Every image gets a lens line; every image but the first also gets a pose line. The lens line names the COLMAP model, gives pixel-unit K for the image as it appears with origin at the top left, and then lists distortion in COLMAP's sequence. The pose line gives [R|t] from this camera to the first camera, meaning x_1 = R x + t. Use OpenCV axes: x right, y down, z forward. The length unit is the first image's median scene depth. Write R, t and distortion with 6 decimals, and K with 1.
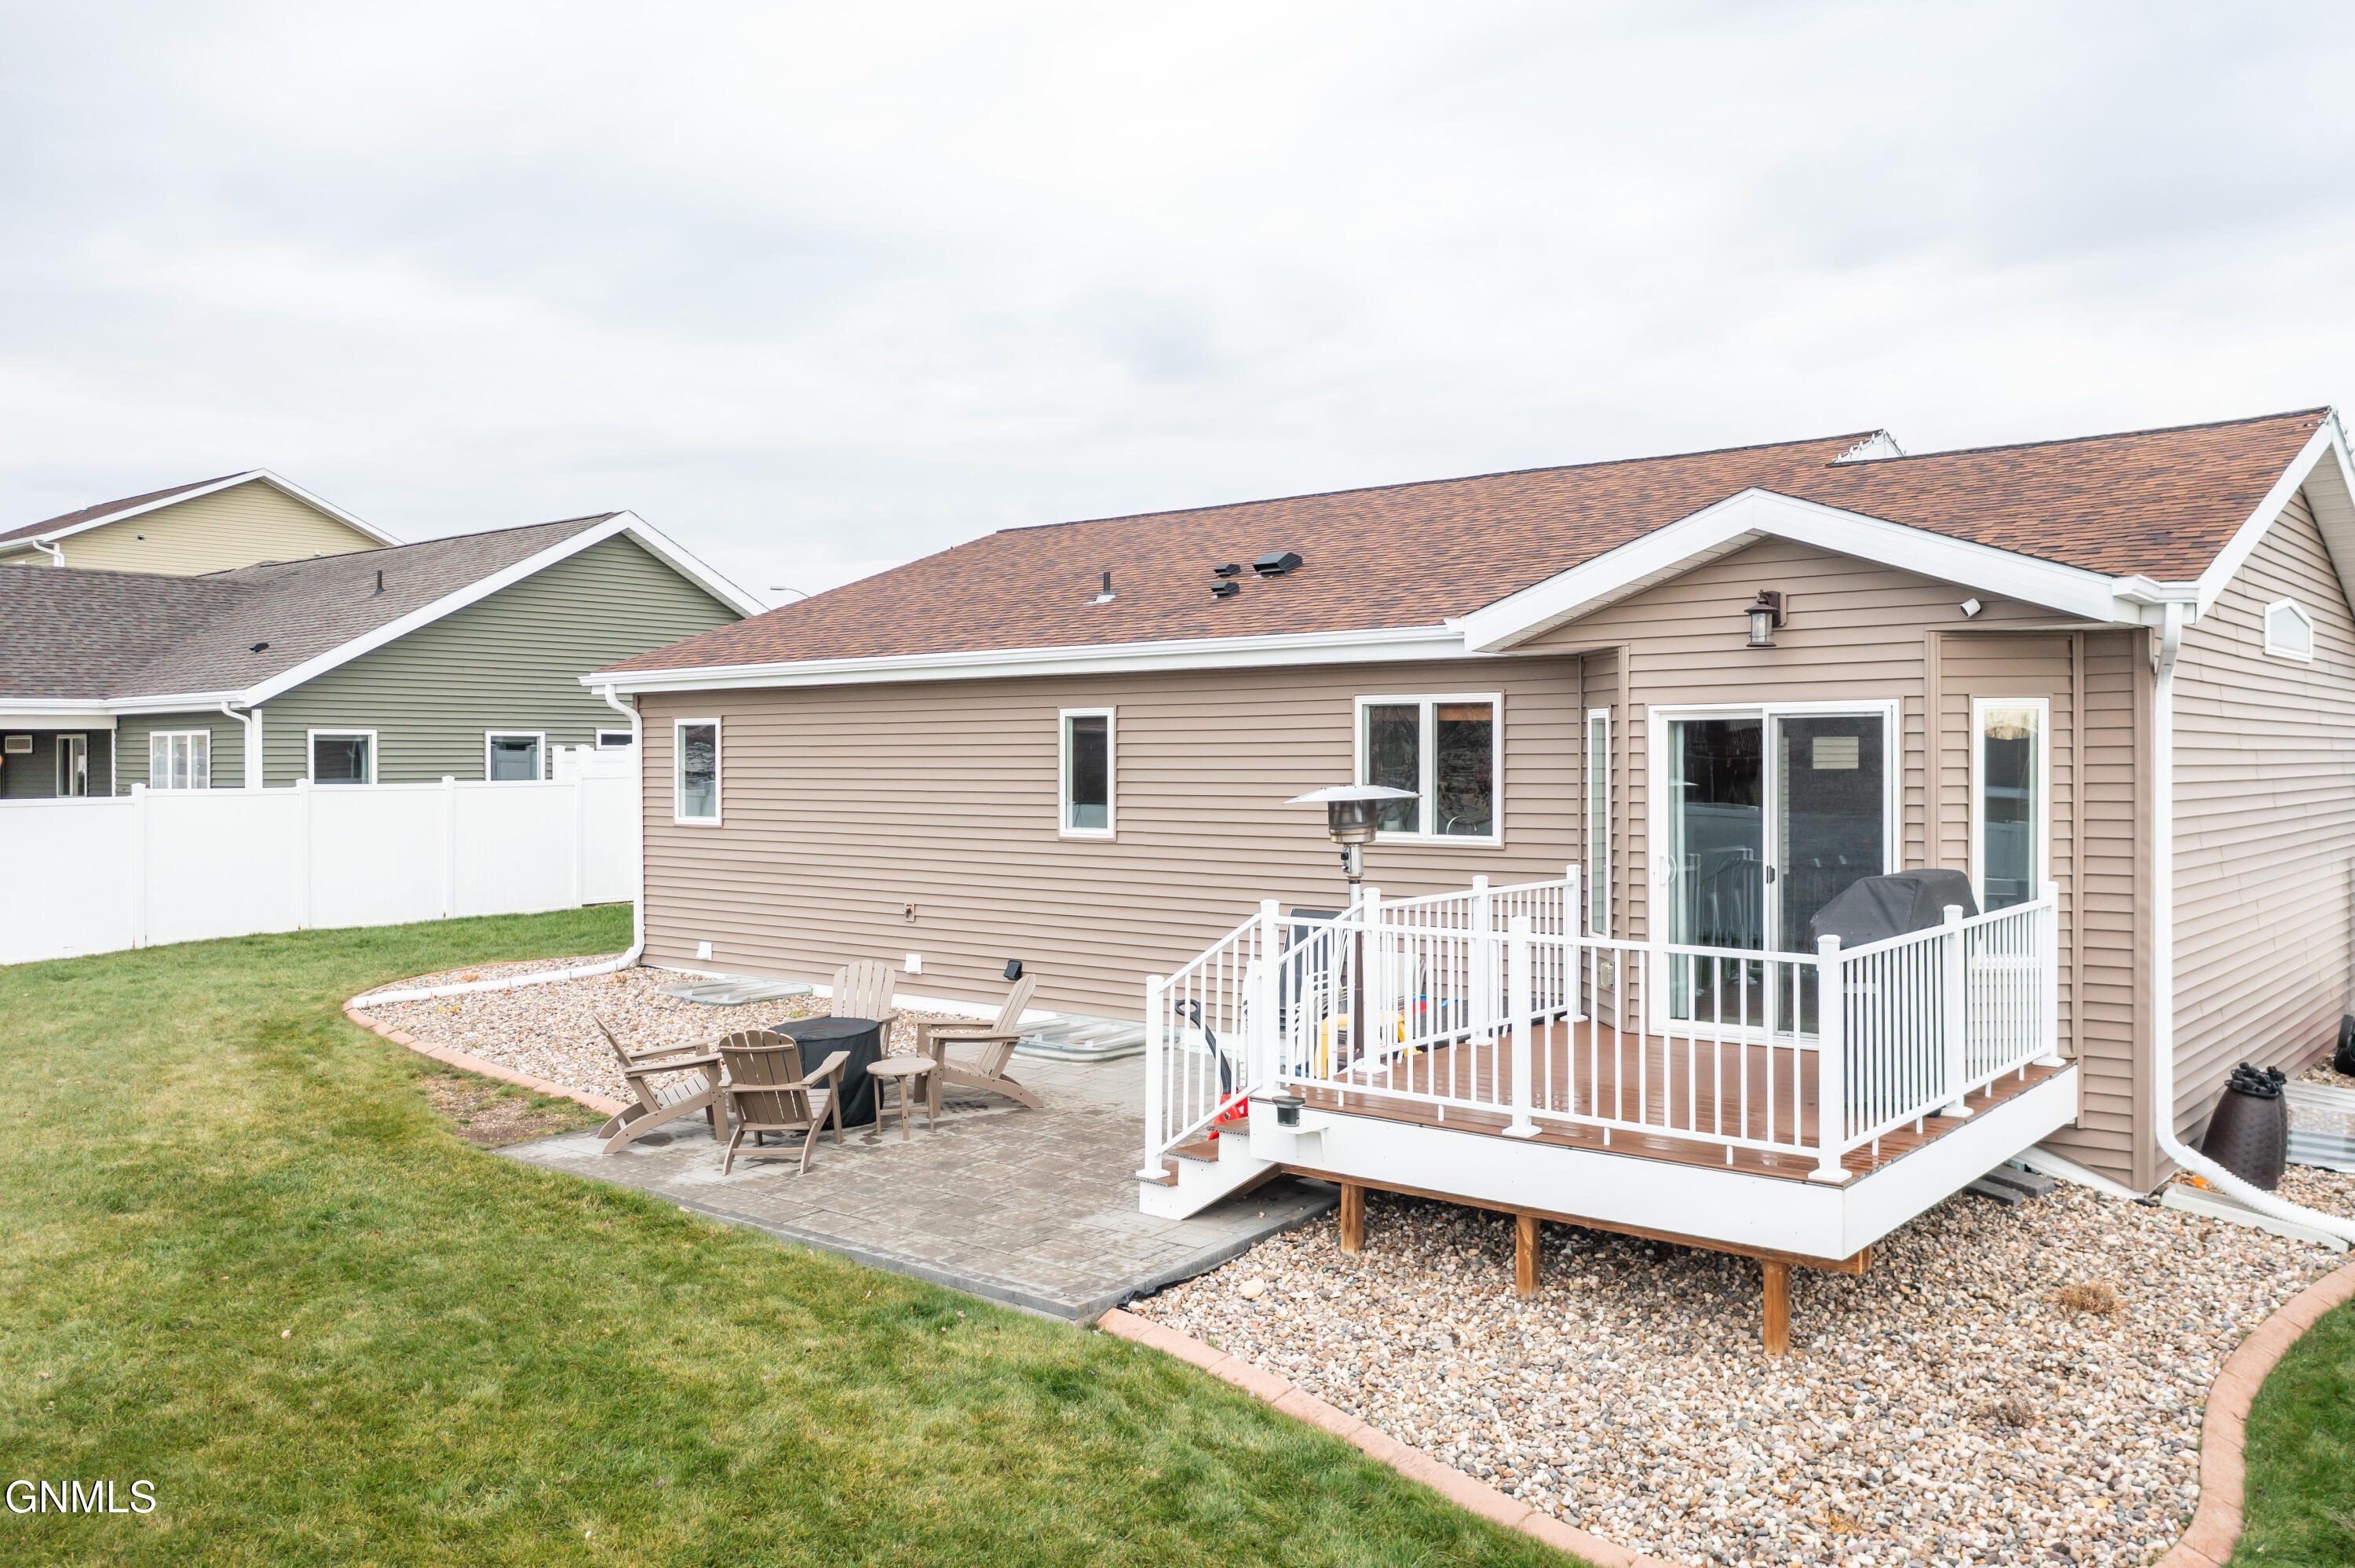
lens RADIAL K [[1853.7, 0, 1176.0], [0, 1853.7, 770.1], [0, 0, 1]] dist [-0.008462, -0.001766]
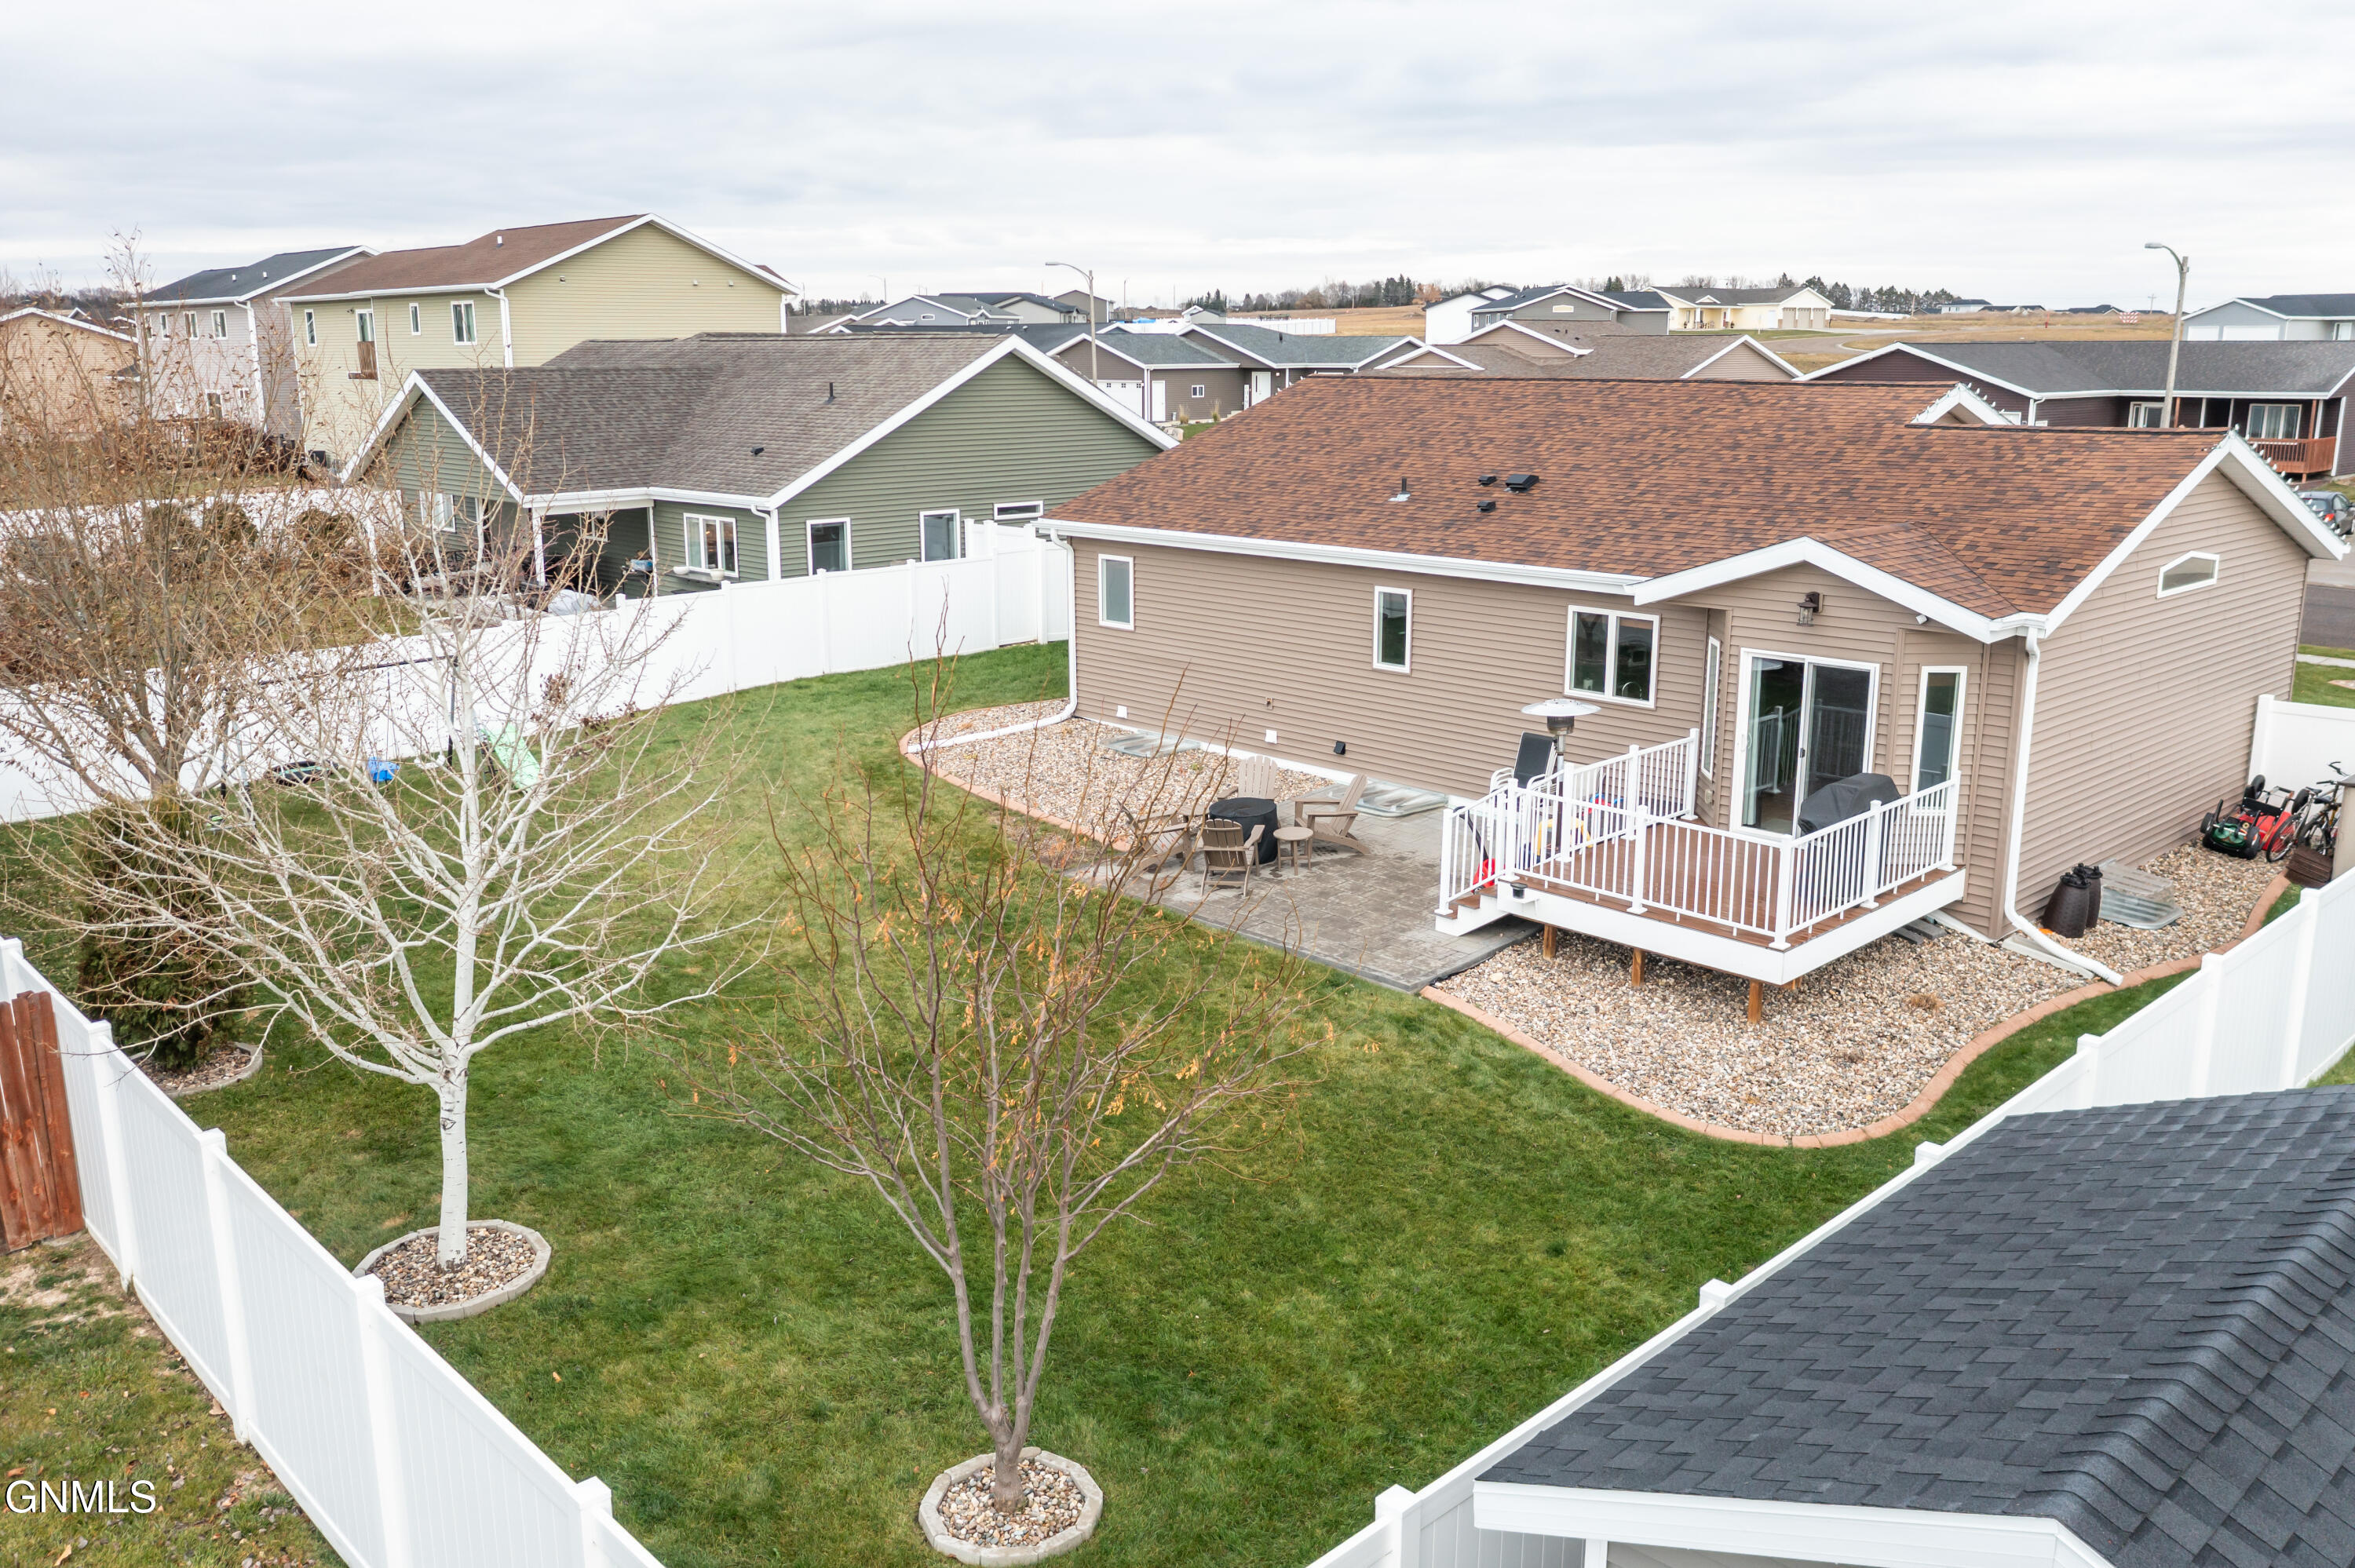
lens RADIAL K [[1868.4, 0, 1173.1], [0, 1868.4, 775.2], [0, 0, 1]] dist [-0.006092, -0.006579]
pose [[0.993129, 0.025619, -0.114184, -0.075122], [0.000497, 0.974809, 0.223039, -0.353903], [0.117022, -0.221563, 0.968099, -0.871858]]
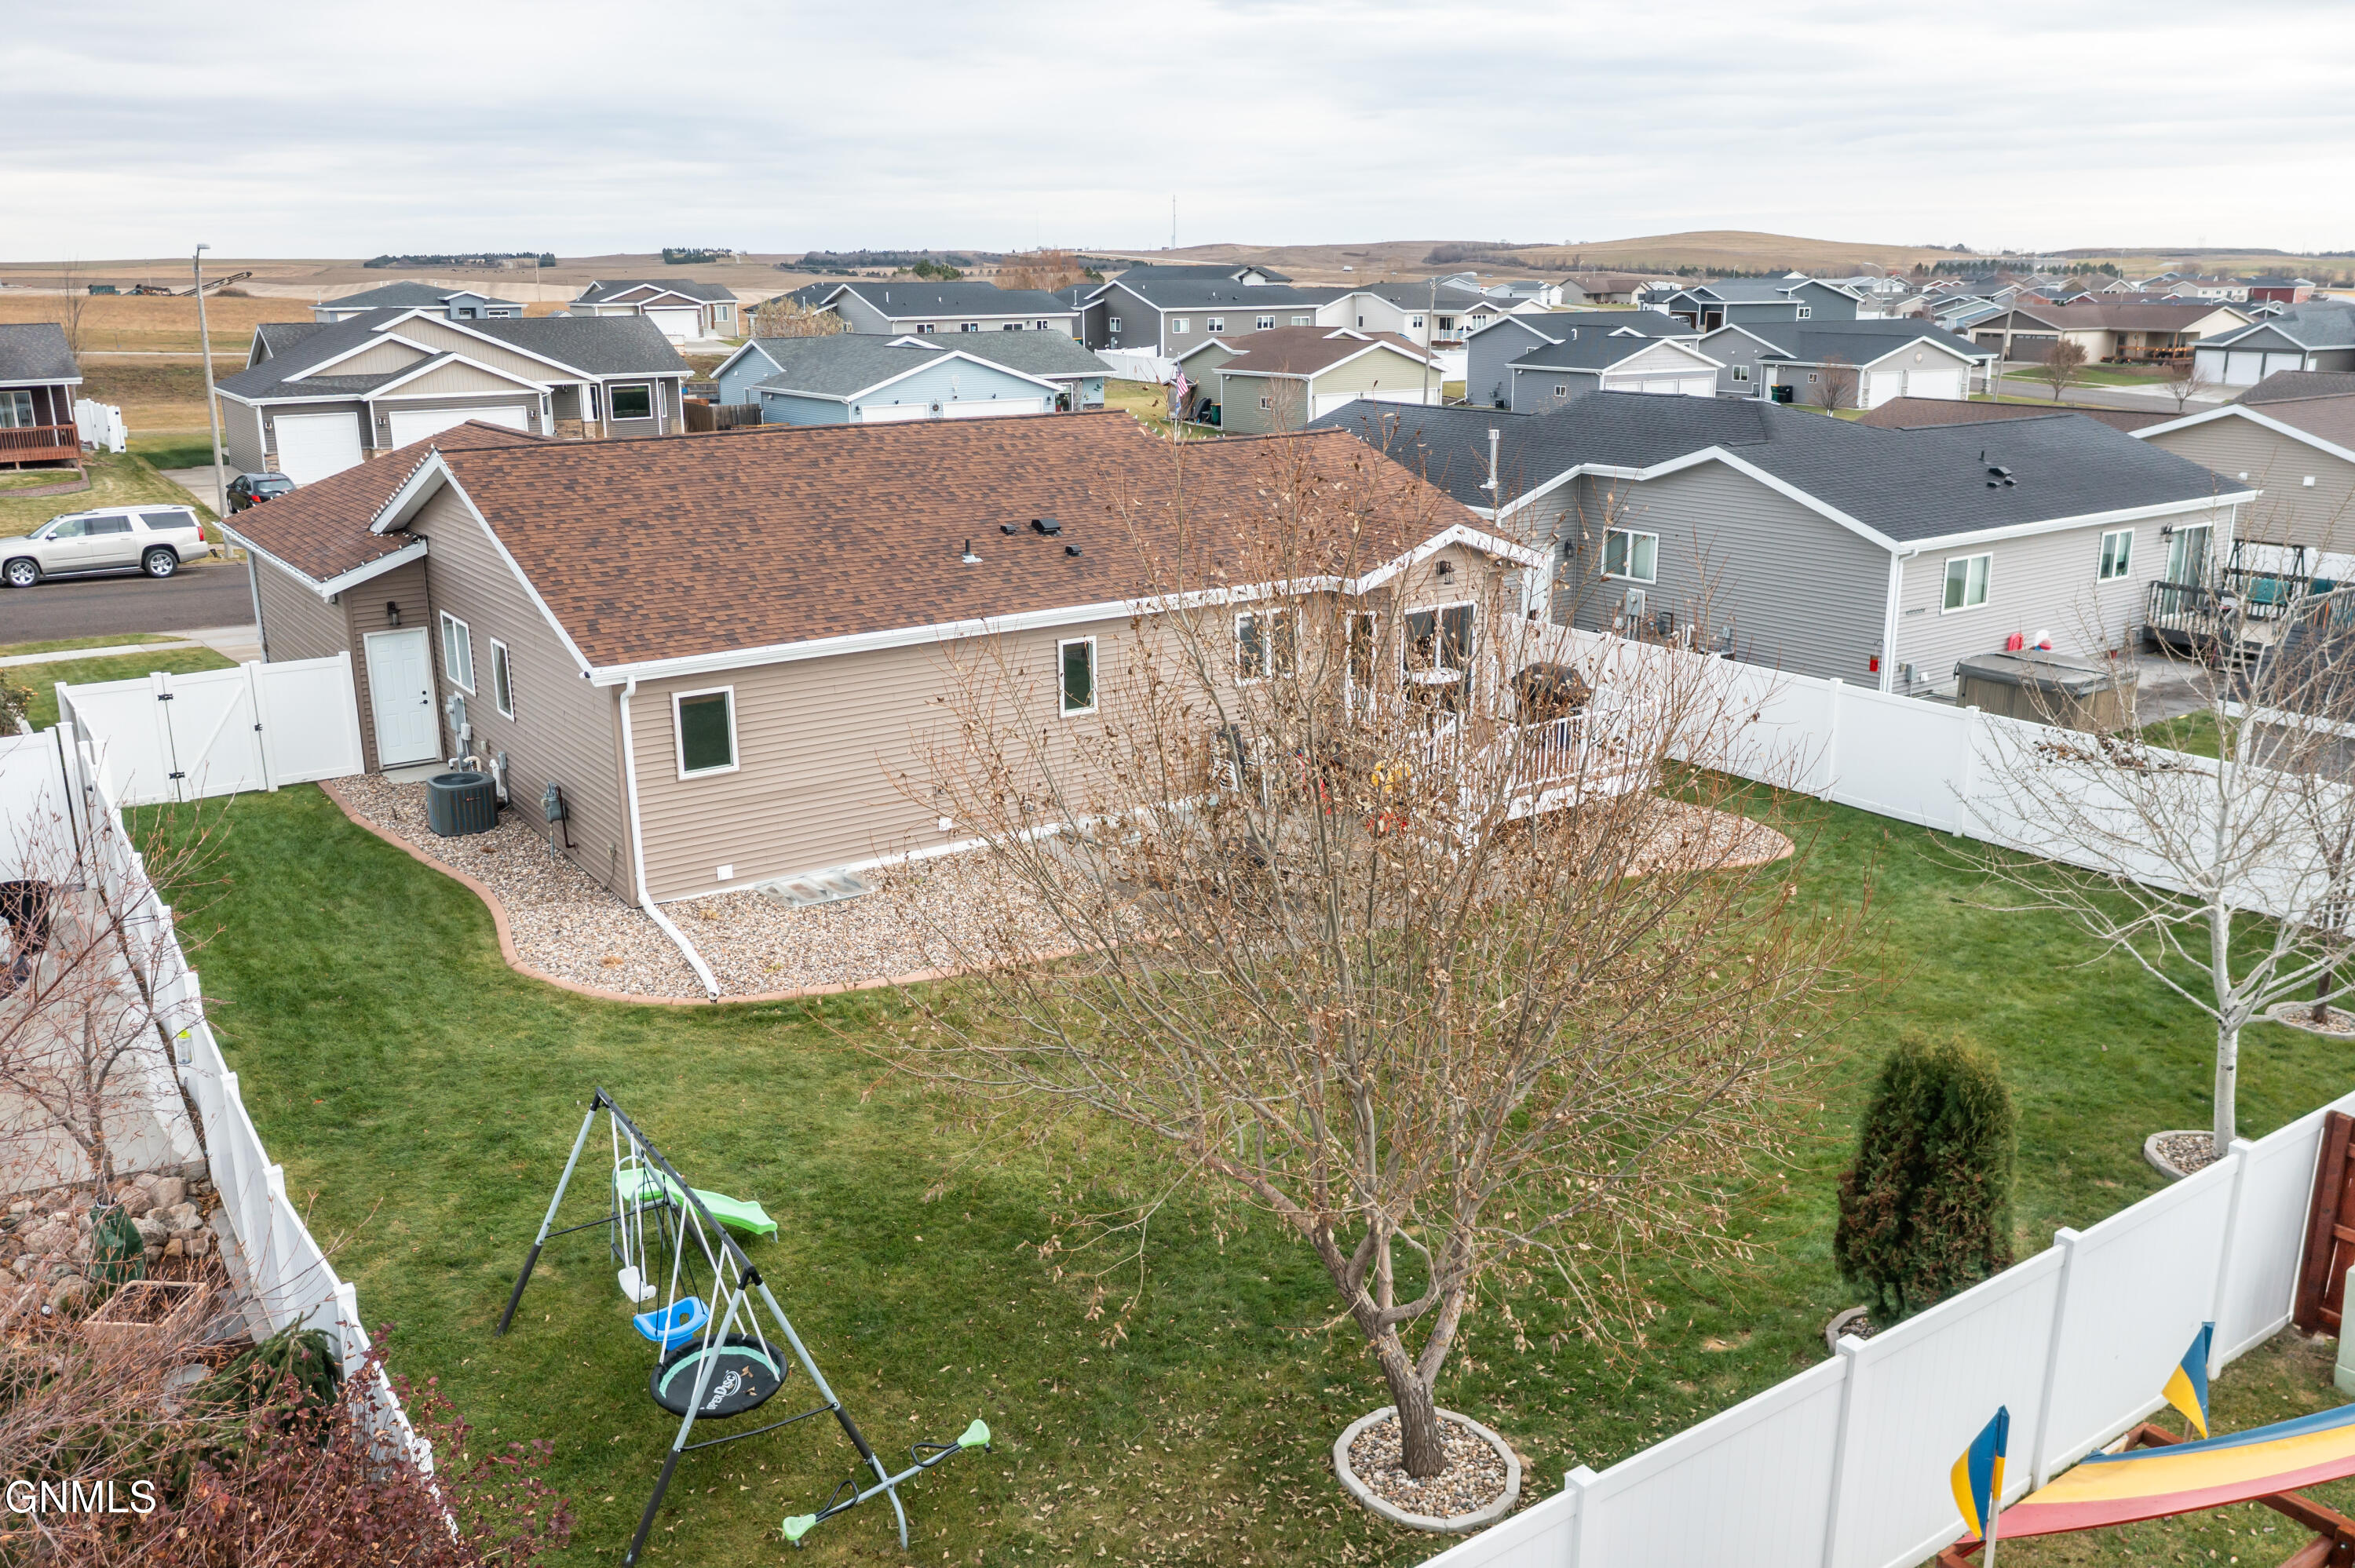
lens RADIAL K [[1868.4, 0, 1173.1], [0, 1868.4, 775.2], [0, 0, 1]] dist [-0.006092, -0.006579]
pose [[0.274068, -0.255800, 0.927067, -2.450264], [0.010798, 0.964735, 0.263001, -0.540496], [-0.961650, -0.062069, 0.267165, 0.722293]]
